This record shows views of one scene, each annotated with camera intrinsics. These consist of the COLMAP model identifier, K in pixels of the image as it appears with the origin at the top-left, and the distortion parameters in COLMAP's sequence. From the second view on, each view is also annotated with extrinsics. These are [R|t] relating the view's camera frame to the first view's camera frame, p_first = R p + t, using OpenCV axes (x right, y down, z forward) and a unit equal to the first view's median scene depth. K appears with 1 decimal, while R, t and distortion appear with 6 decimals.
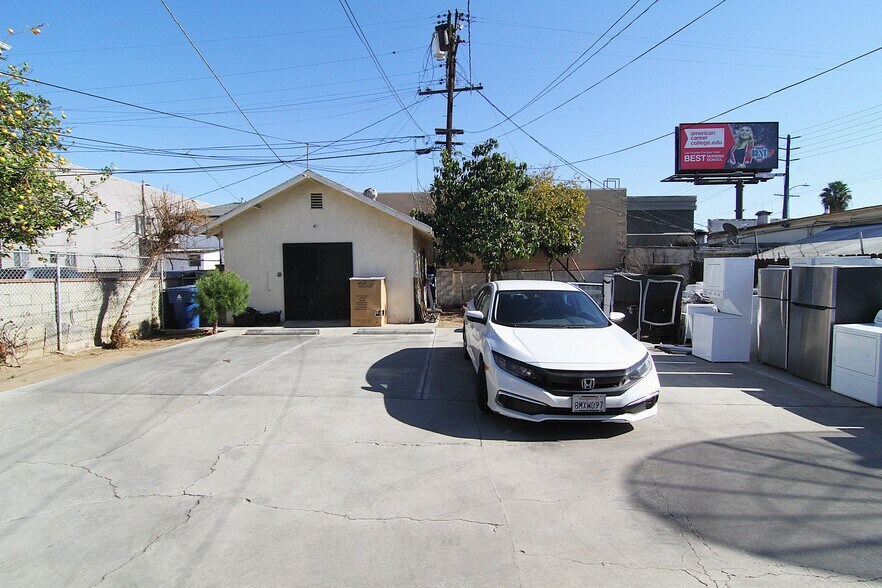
lens RADIAL K [[445.6, 0, 441.0], [0, 445.6, 294.0], [0, 0, 1]] dist [-0.002430, -0.011370]
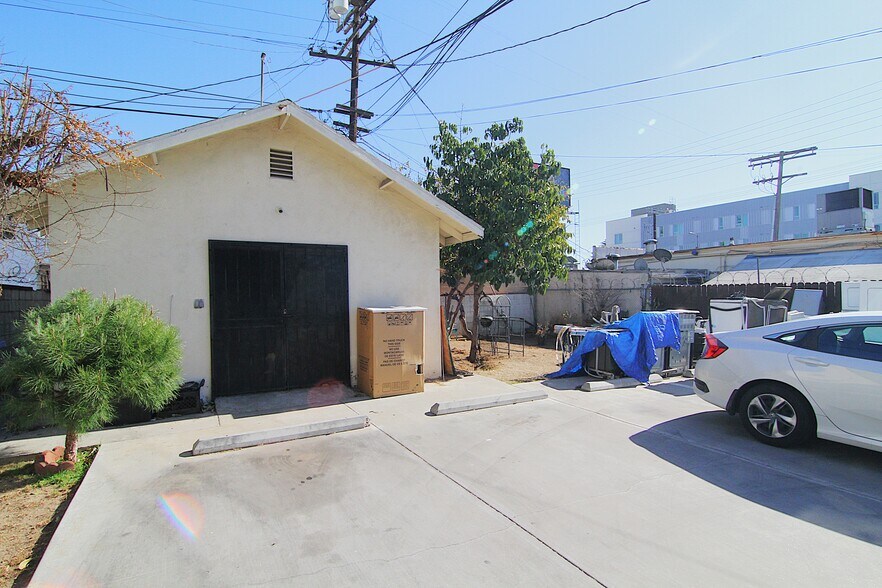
lens RADIAL K [[445.6, 0, 441.0], [0, 445.6, 294.0], [0, 0, 1]] dist [-0.002430, -0.011370]
pose [[0.853544, -0.000517, 0.521021, -0.390310], [0.028299, 0.998569, -0.045370, -0.025433], [-0.520252, 0.053470, 0.852337, 0.456467]]
